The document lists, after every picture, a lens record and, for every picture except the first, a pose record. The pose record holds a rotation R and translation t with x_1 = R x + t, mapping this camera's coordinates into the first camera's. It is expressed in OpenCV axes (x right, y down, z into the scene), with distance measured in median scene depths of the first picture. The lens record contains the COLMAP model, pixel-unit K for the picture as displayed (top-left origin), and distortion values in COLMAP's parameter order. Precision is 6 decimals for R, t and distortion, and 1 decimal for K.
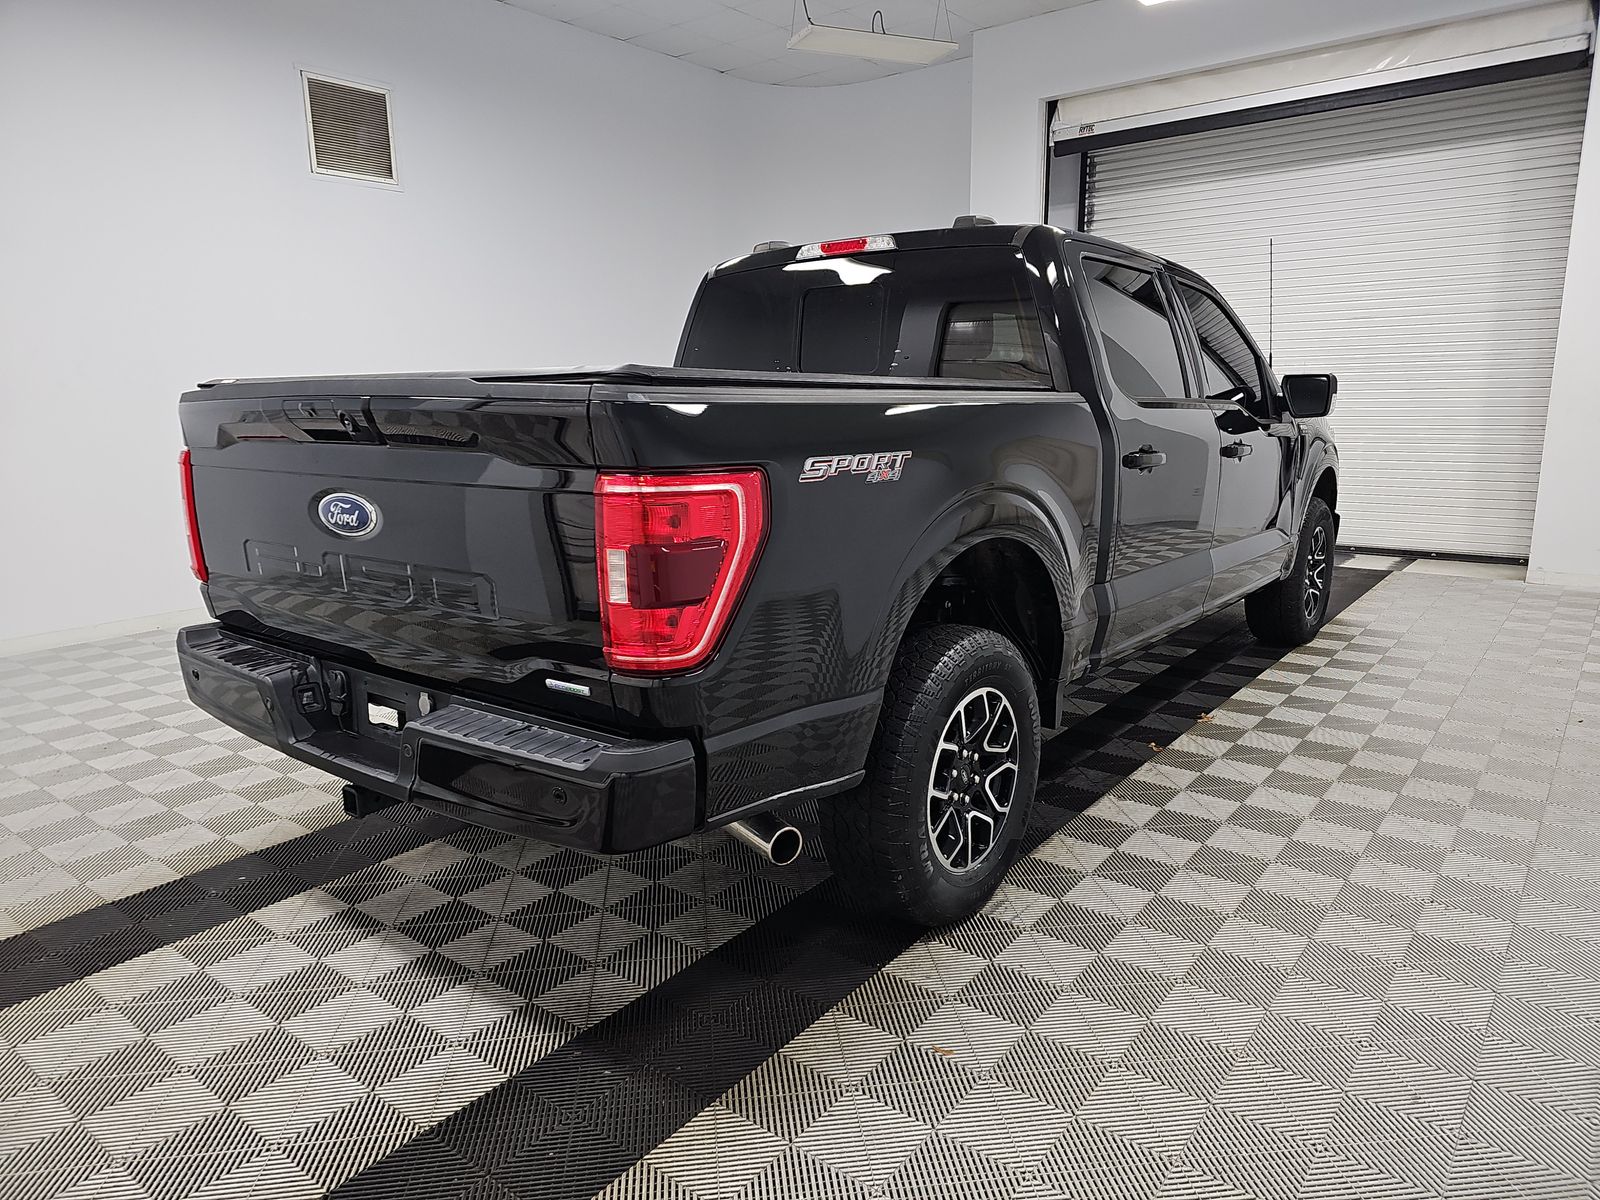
lens RADIAL K [[1094.3, 0, 801.8], [0, 1094.3, 579.2], [0, 0, 1]] dist [0.035237, -0.003031]
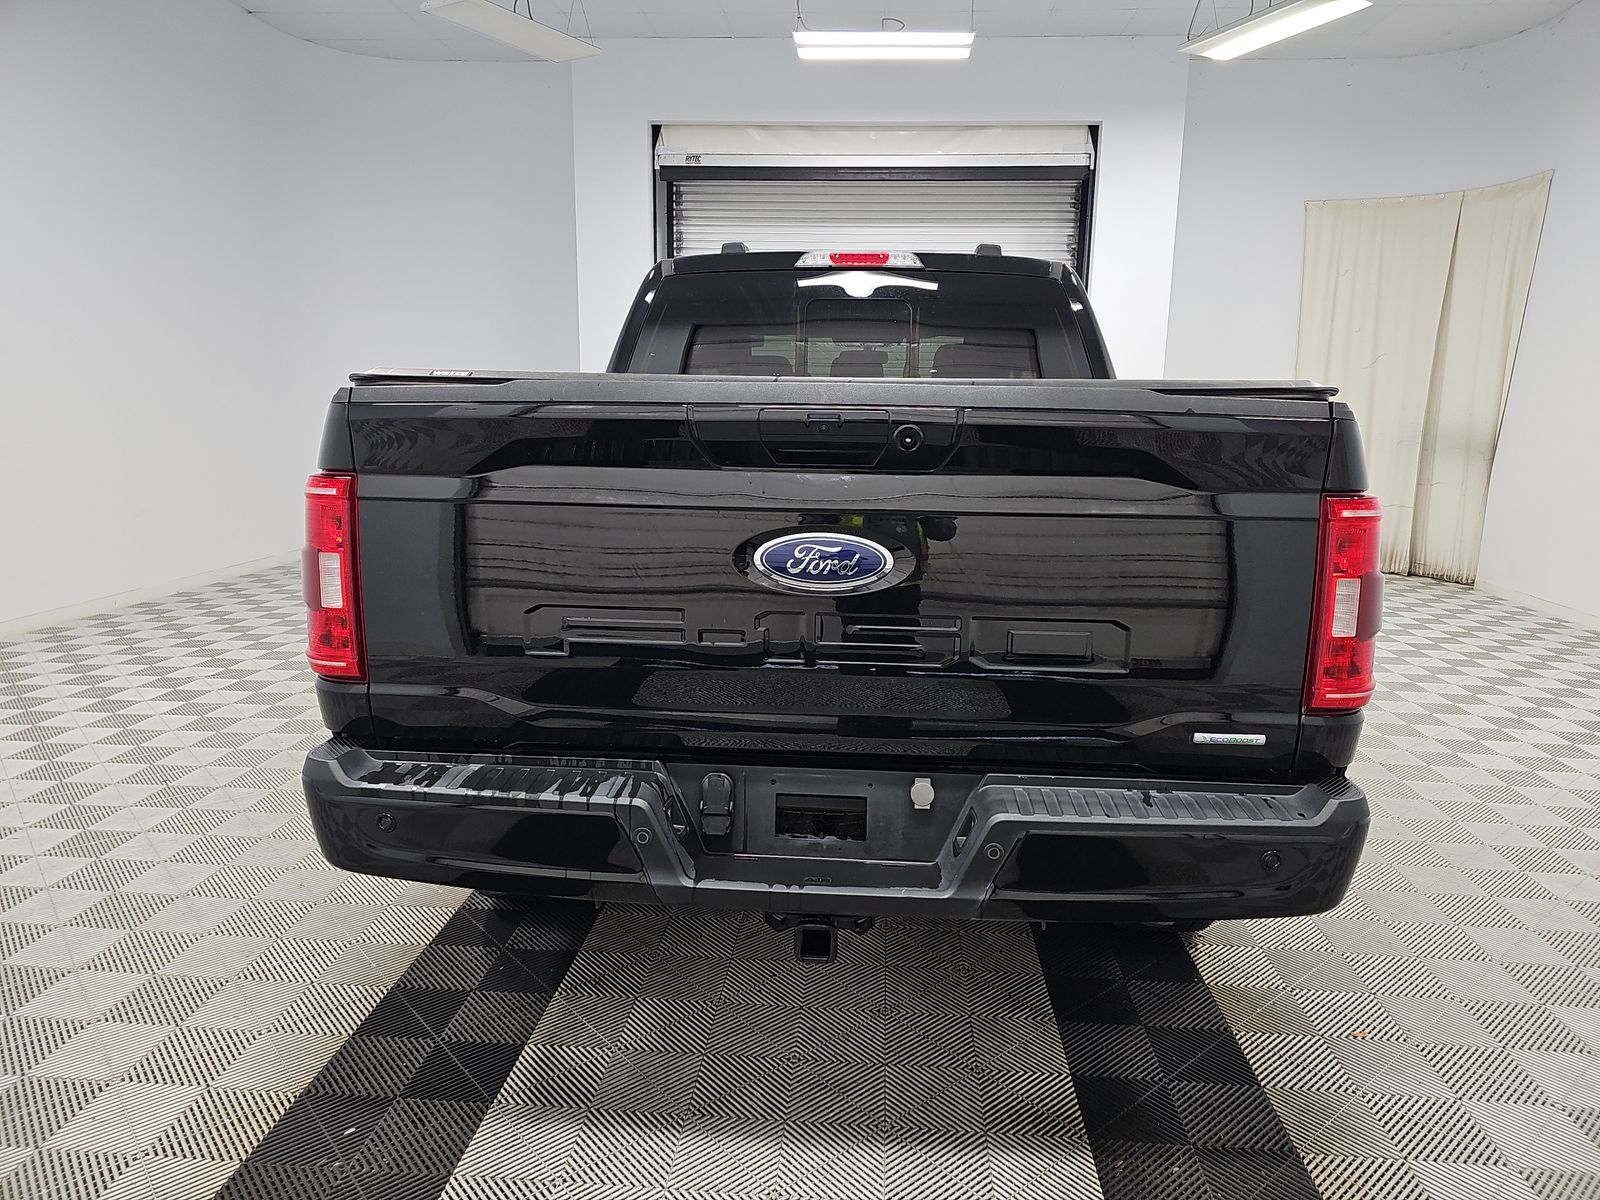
lens RADIAL K [[1055.2, 0, 800.0], [0, 1055.2, 600.0], [0, 0, 1]] dist [0.031425, 0.000059]
pose [[0.828893, -0.069746, 0.555042, -0.313677], [0.064387, 0.997498, 0.029191, -0.020250], [-0.555689, 0.011542, 0.831310, 0.150497]]
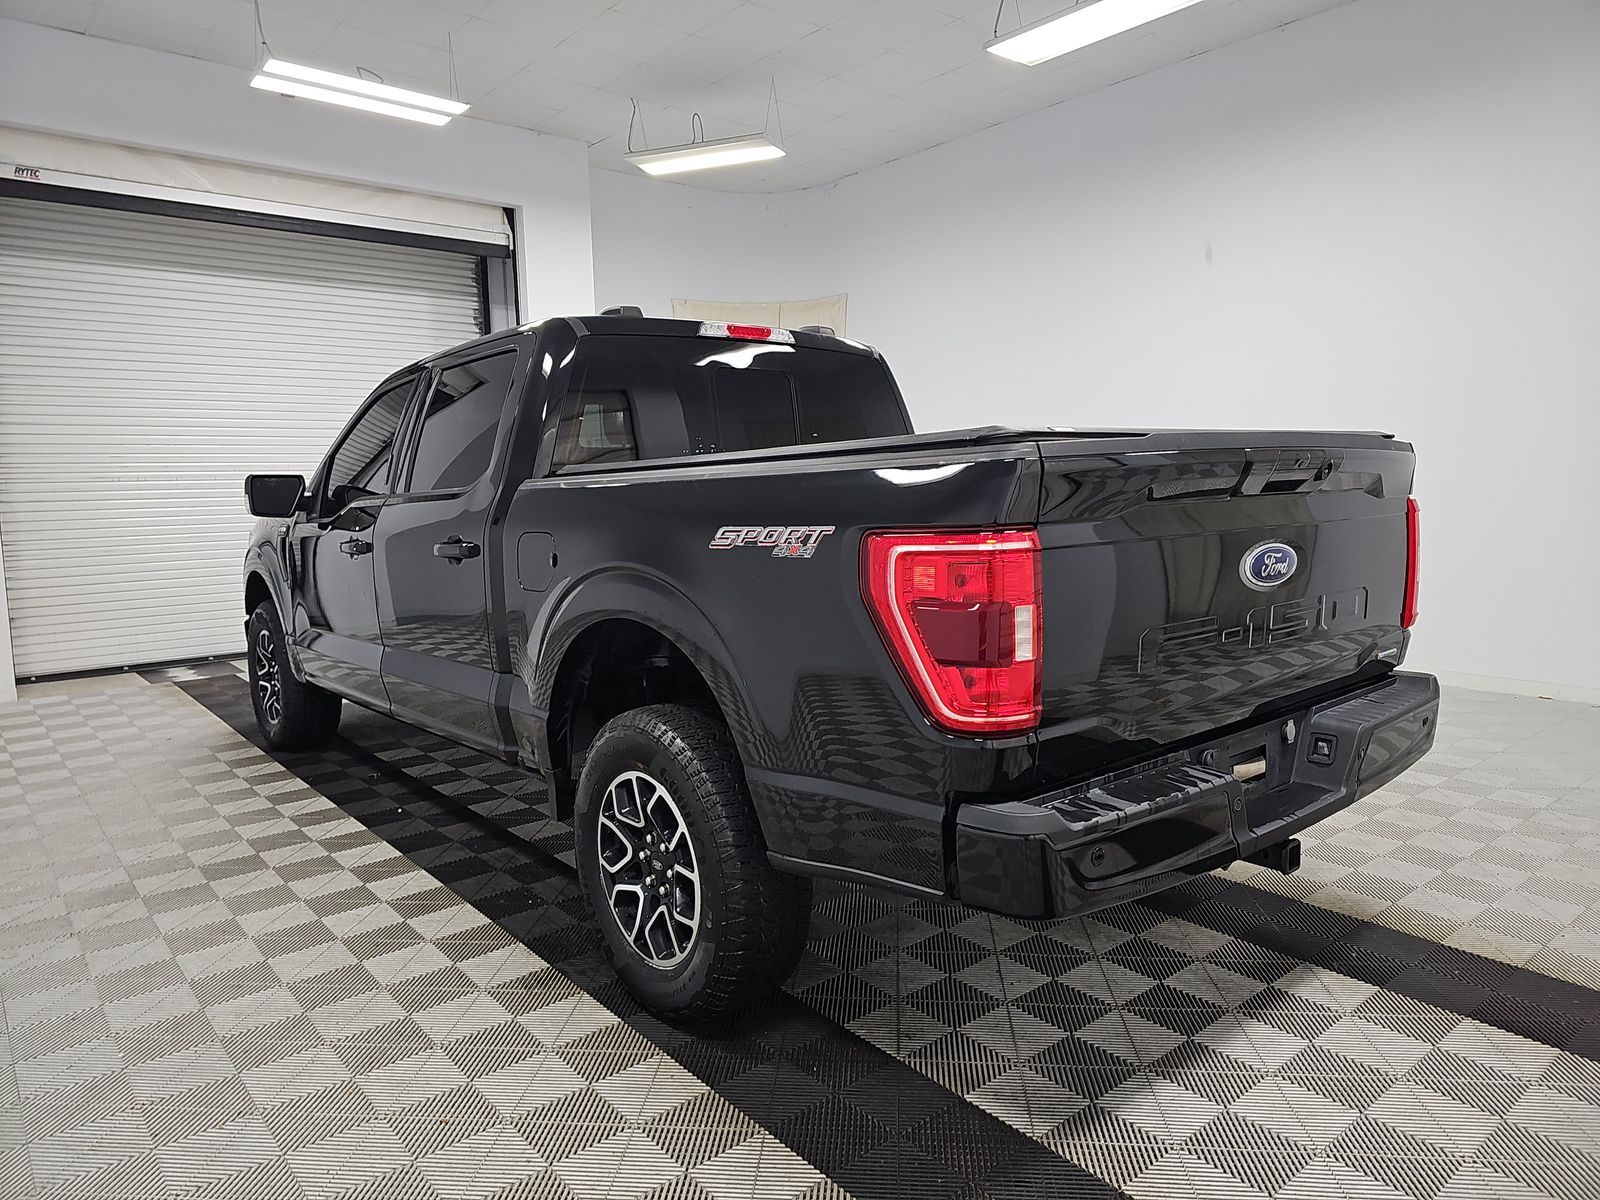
lens RADIAL K [[1094.3, 0, 801.8], [0, 1094.3, 579.2], [0, 0, 1]] dist [0.035237, -0.003031]
pose [[0.202476, -0.076202, 0.976318, -0.557554], [0.187490, 0.981542, 0.037726, -0.062027], [-0.961172, 0.175411, 0.213026, 0.449549]]
